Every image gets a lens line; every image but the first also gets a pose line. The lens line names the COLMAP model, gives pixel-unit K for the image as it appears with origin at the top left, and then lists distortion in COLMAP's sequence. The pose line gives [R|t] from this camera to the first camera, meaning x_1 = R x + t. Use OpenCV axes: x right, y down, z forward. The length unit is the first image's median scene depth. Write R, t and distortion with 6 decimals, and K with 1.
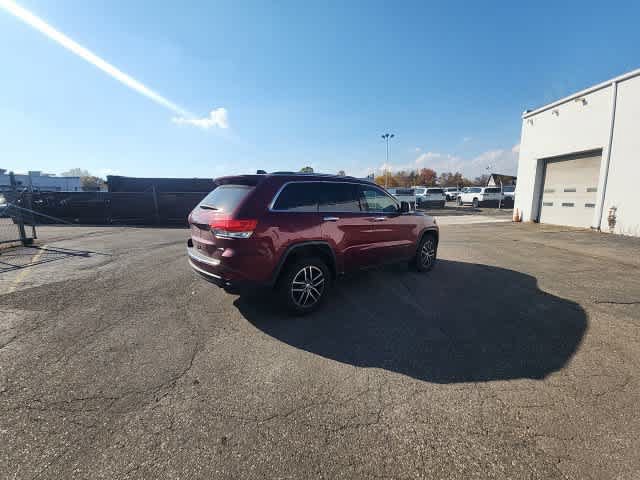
lens RADIAL K [[260.7, 0, 320.7], [0, 260.7, 239.3], [0, 0, 1]] dist [0.017177, -0.010995]
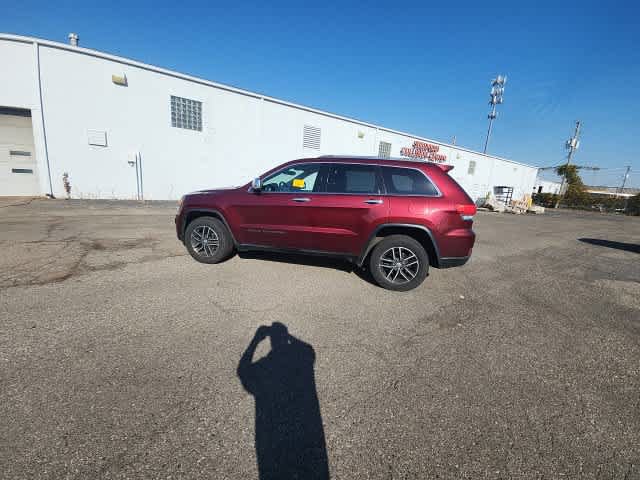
lens RADIAL K [[260.7, 0, 320.1], [0, 260.7, 237.9], [0, 0, 1]] dist [0.017177, -0.010995]
pose [[-0.581126, -0.200251, 0.788791, -0.351343], [0.066128, 0.954429, 0.291020, -0.108716], [-0.811122, 0.221280, -0.541401, 0.745133]]
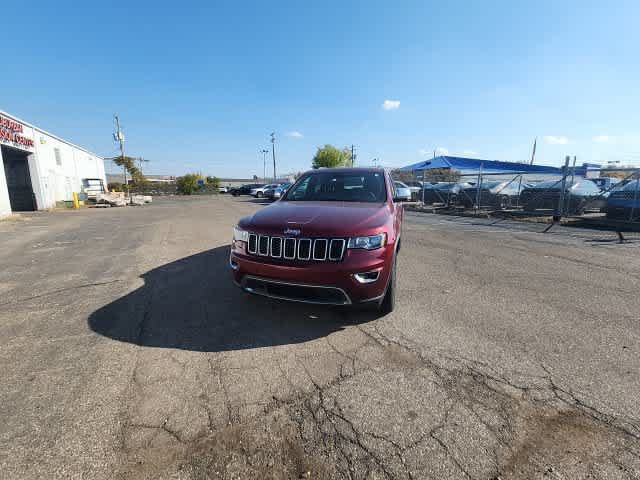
lens RADIAL K [[260.7, 0, 319.9], [0, 260.7, 238.8], [0, 0, 1]] dist [0.017177, -0.010995]
pose [[-0.856091, 0.115115, -0.503841, 0.317163], [-0.068967, 0.940714, 0.332115, -0.136692], [0.512202, 0.319069, -0.797398, 0.859468]]
